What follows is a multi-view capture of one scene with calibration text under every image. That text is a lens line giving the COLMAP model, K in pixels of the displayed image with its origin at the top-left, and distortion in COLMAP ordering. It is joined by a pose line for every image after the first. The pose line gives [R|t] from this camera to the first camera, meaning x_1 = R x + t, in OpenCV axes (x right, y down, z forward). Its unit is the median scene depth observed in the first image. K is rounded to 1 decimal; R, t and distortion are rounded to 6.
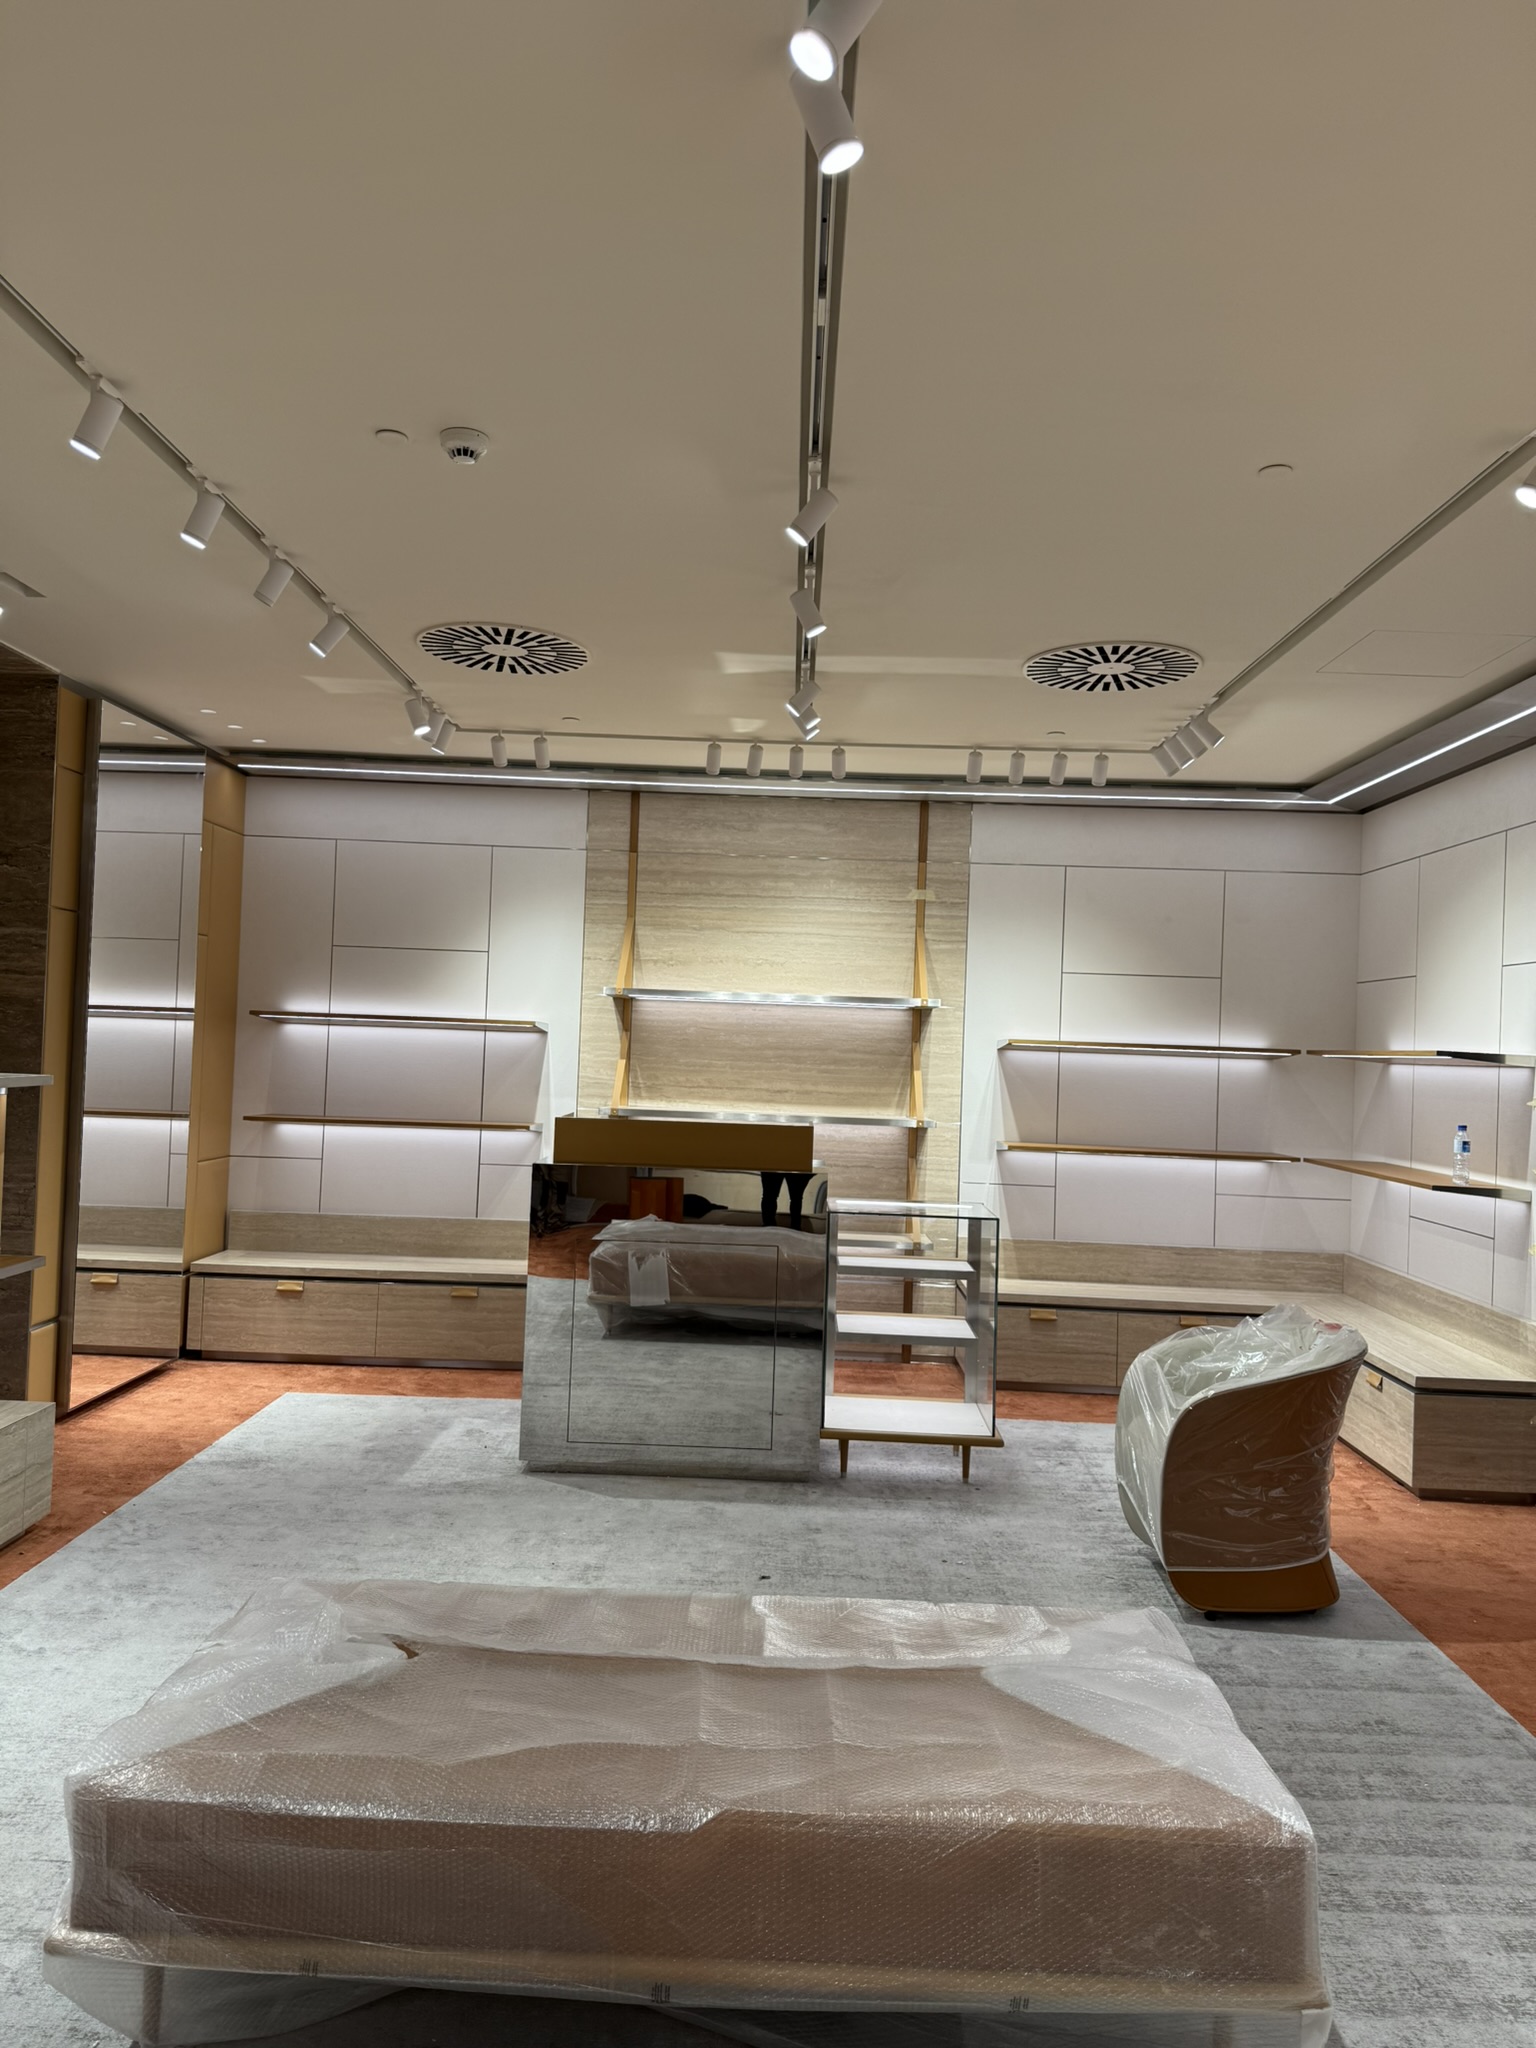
lens RADIAL K [[1459.8, 0, 768.0], [0, 1459.8, 1024.0], [0, 0, 1]] dist [0.027705, -0.030634]
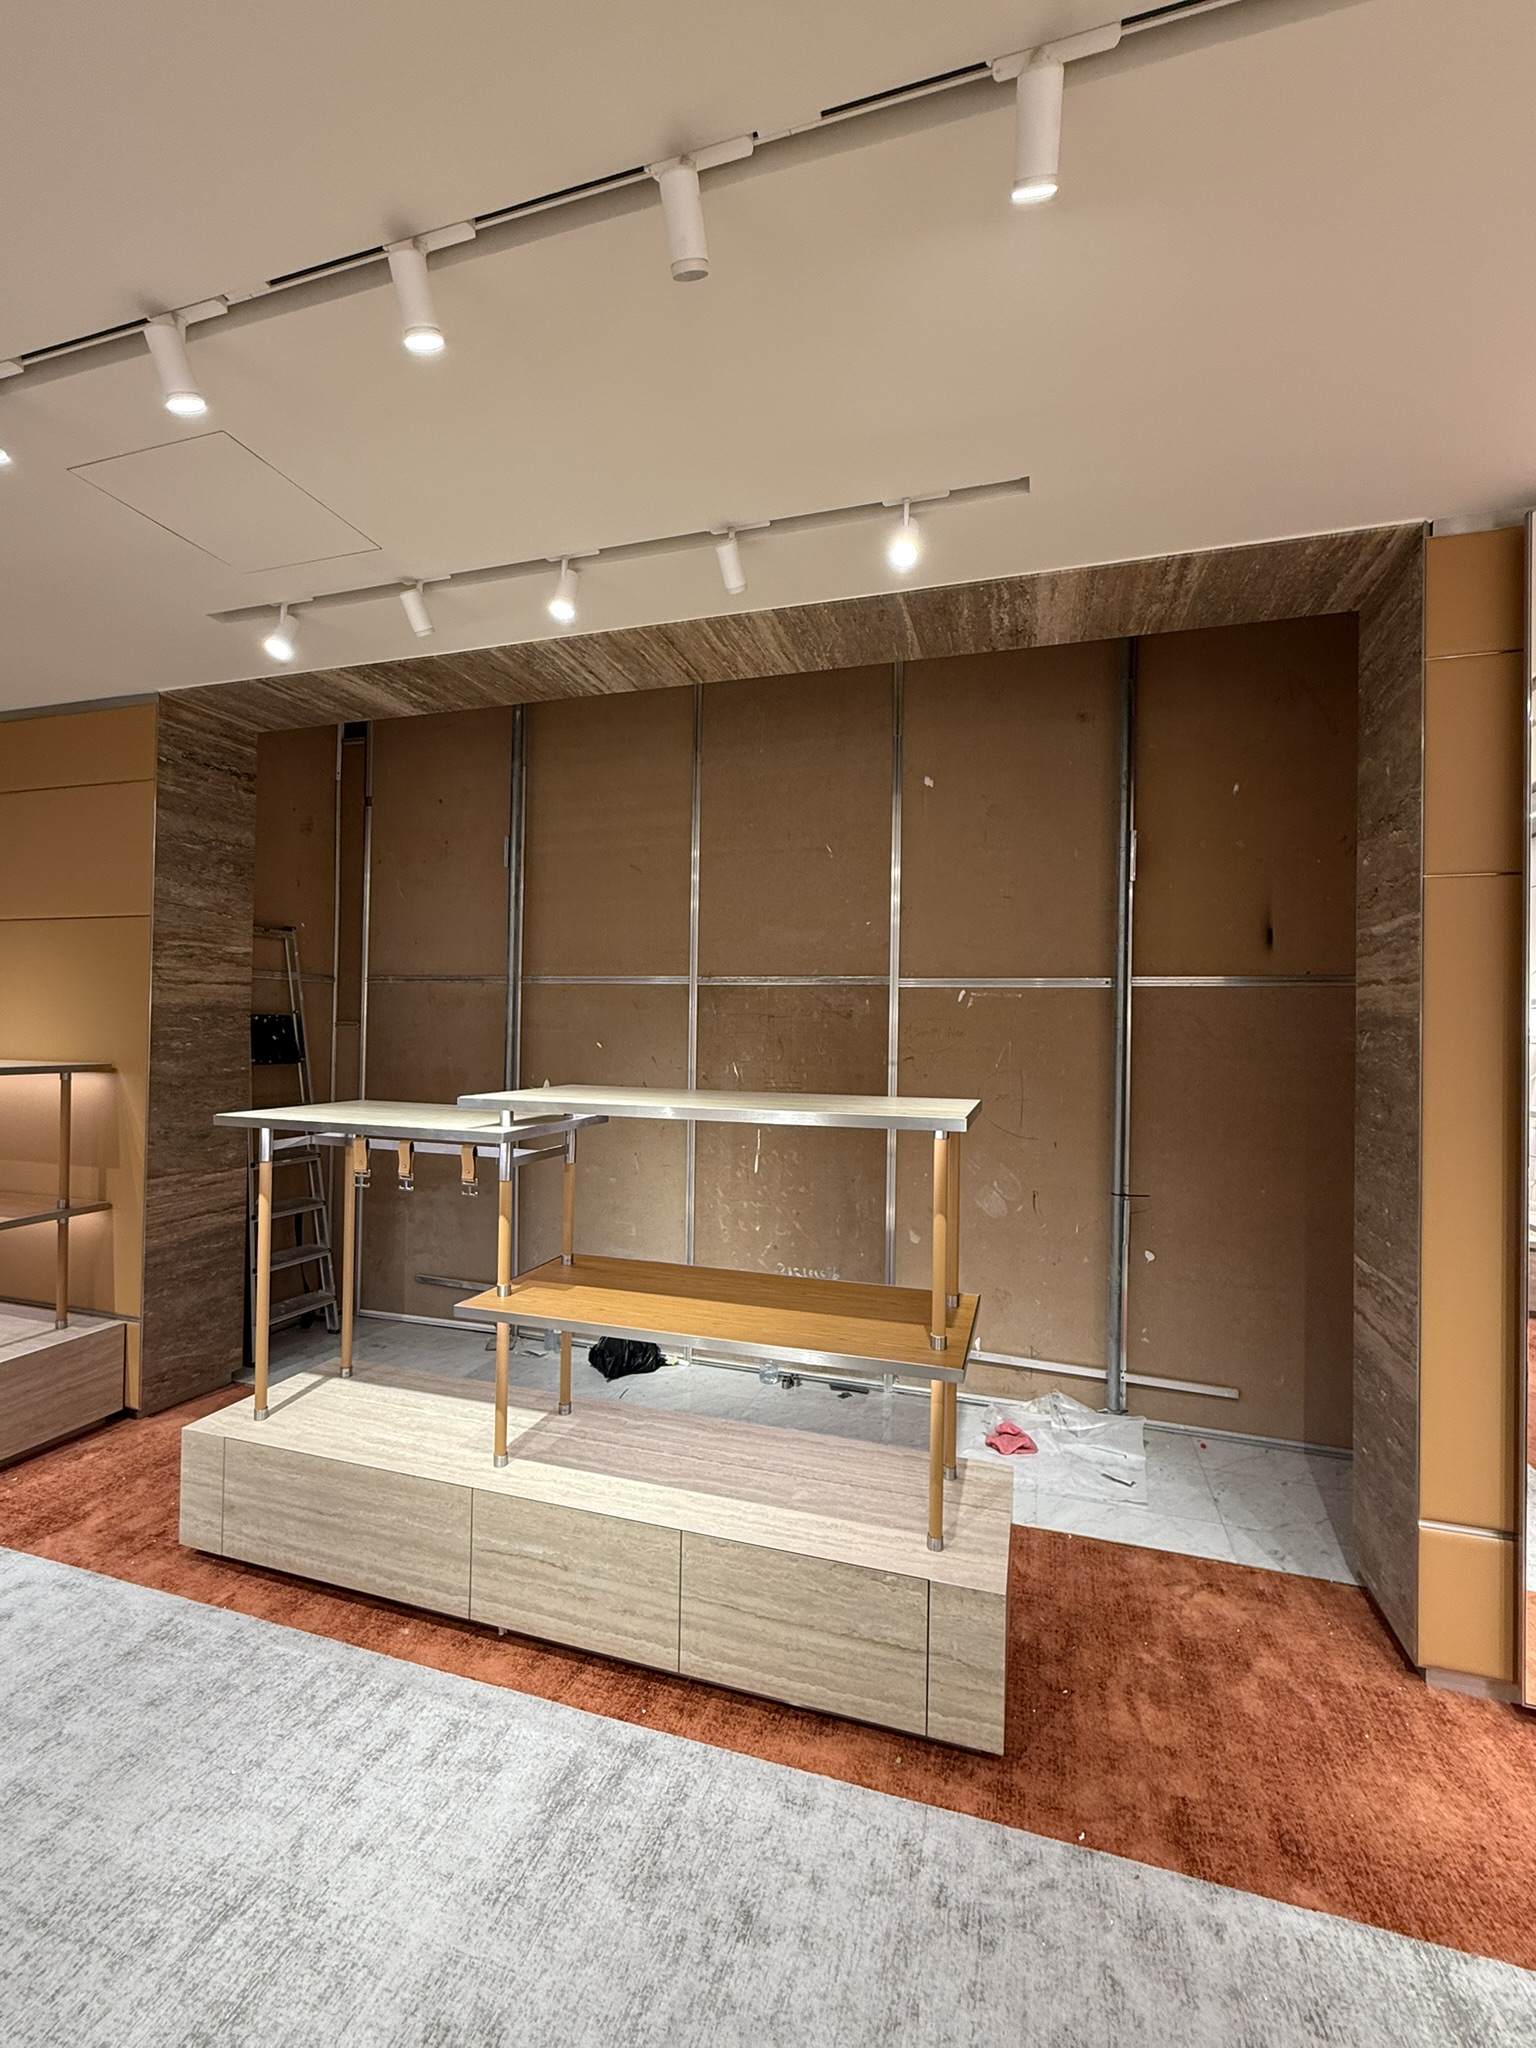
lens RADIAL K [[877.7, 0, 768.0], [0, 877.7, 1024.0], [0, 0, 1]] dist [-0.012224, 0.007495]
pose [[-0.283246, -0.057530, -0.957320, -0.037848], [-0.011258, 0.998330, -0.056663, 0.013030], [0.958981, -0.005272, -0.283421, 0.810139]]
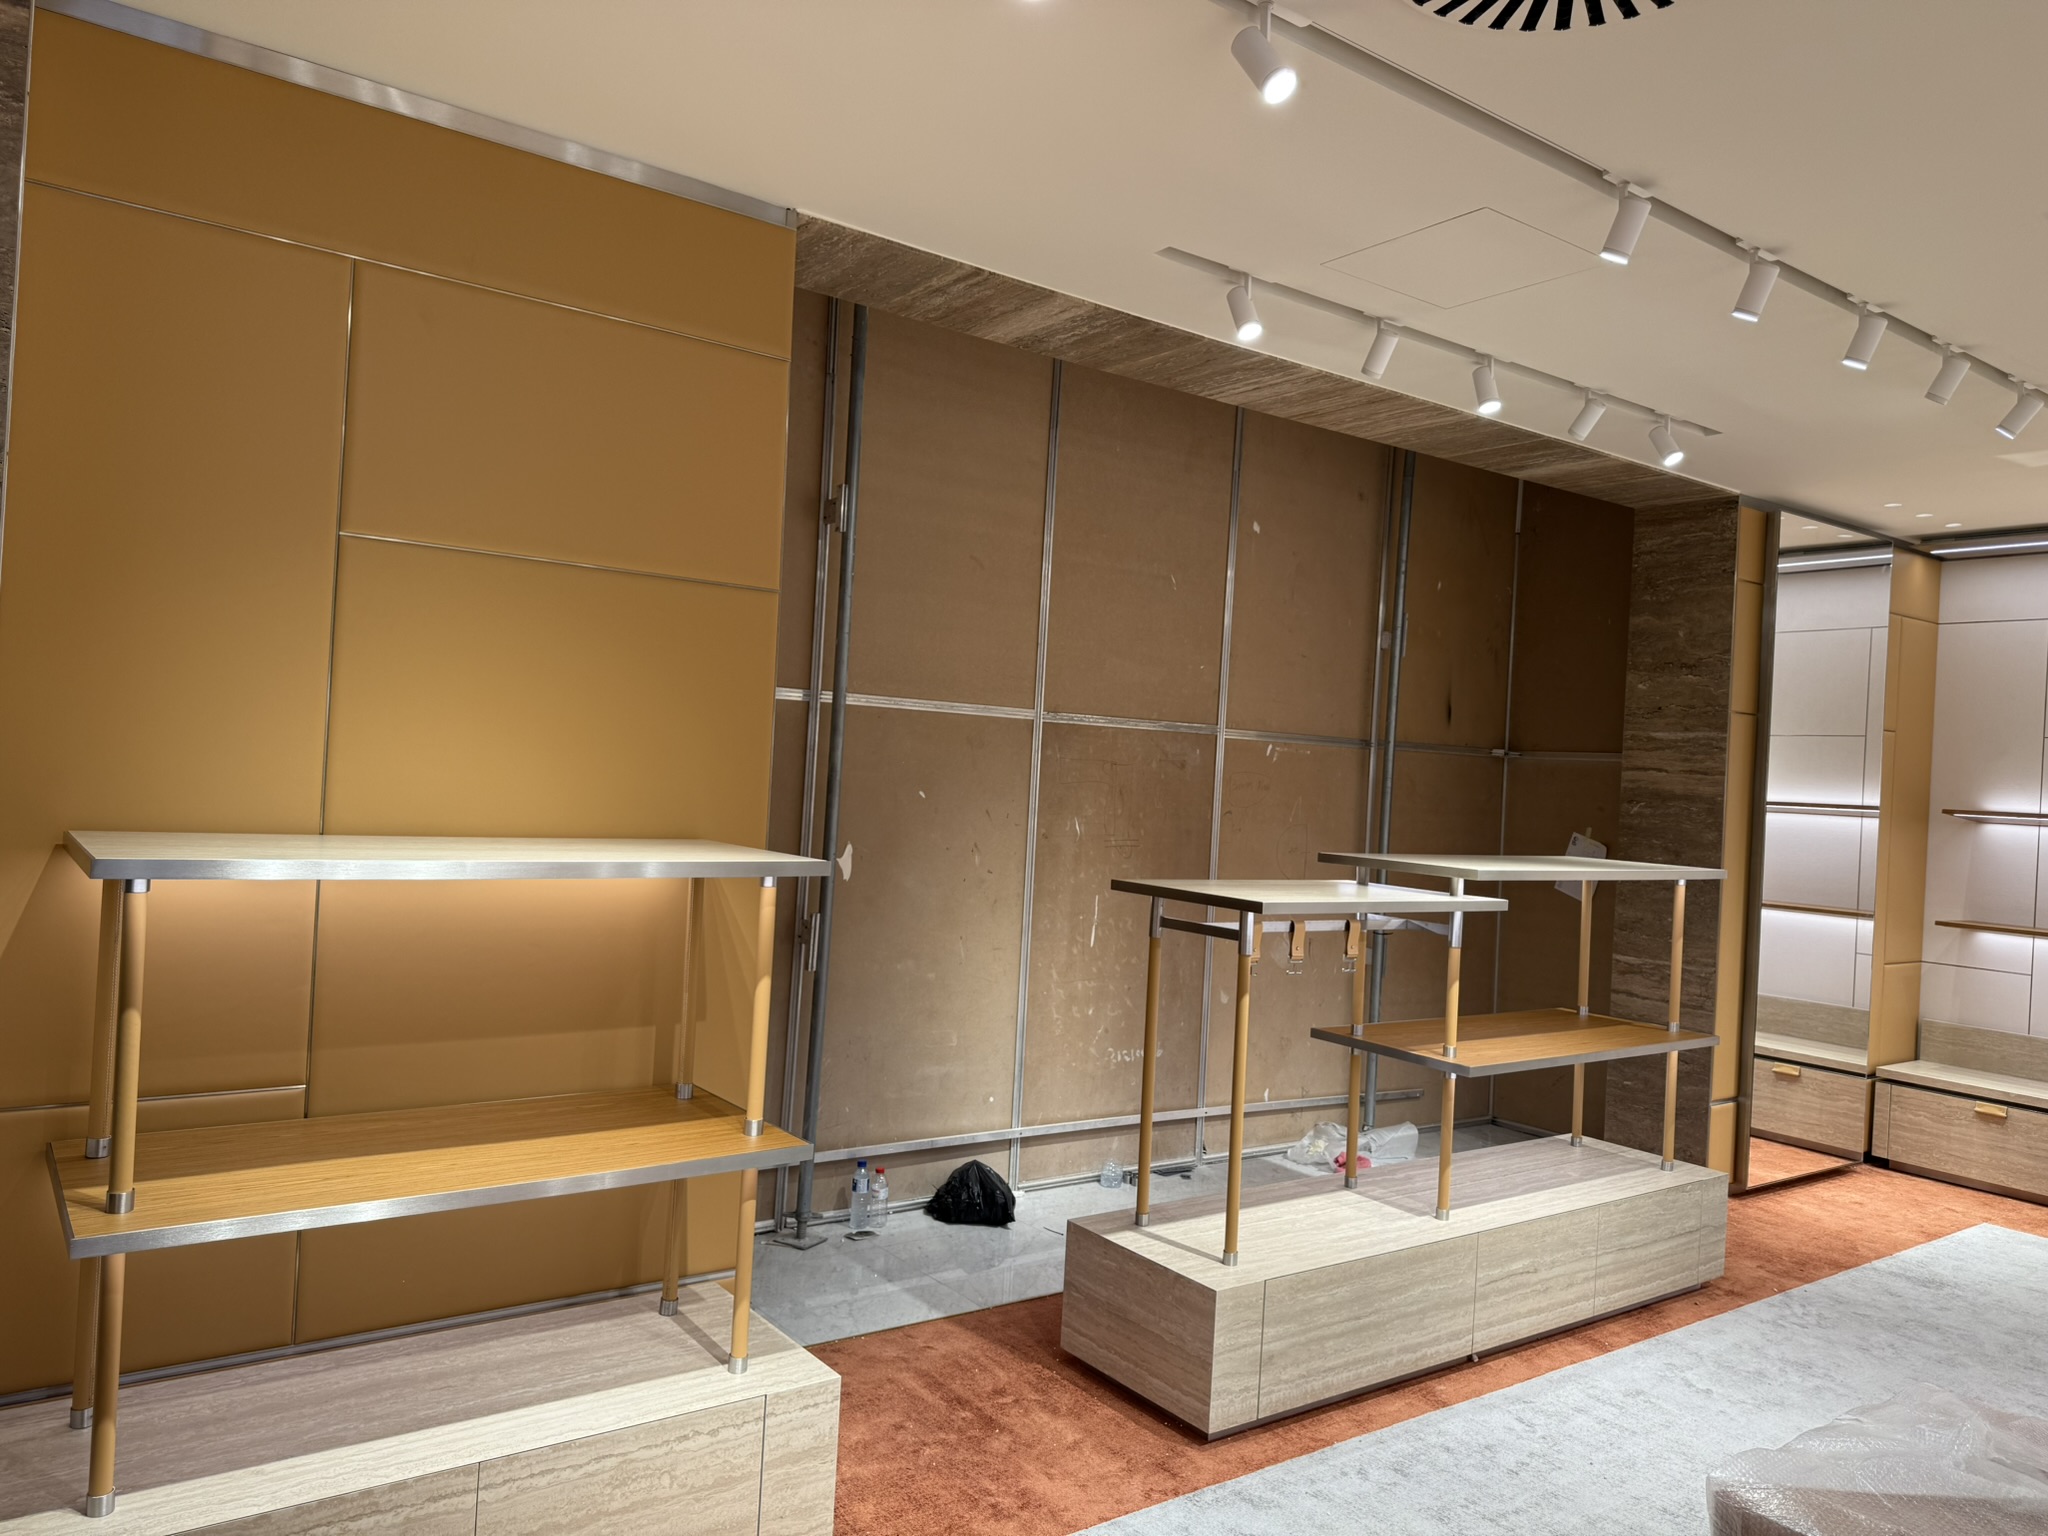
lens RADIAL K [[1459.8, 0, 1024.0], [0, 1459.8, 768.0], [0, 0, 1]] dist [0.027705, -0.030634]
pose [[0.608012, -0.008948, -0.793877, 0.047527], [-0.015034, 0.999627, -0.022781, -0.006455], [0.793785, 0.025786, 0.607651, -0.060285]]
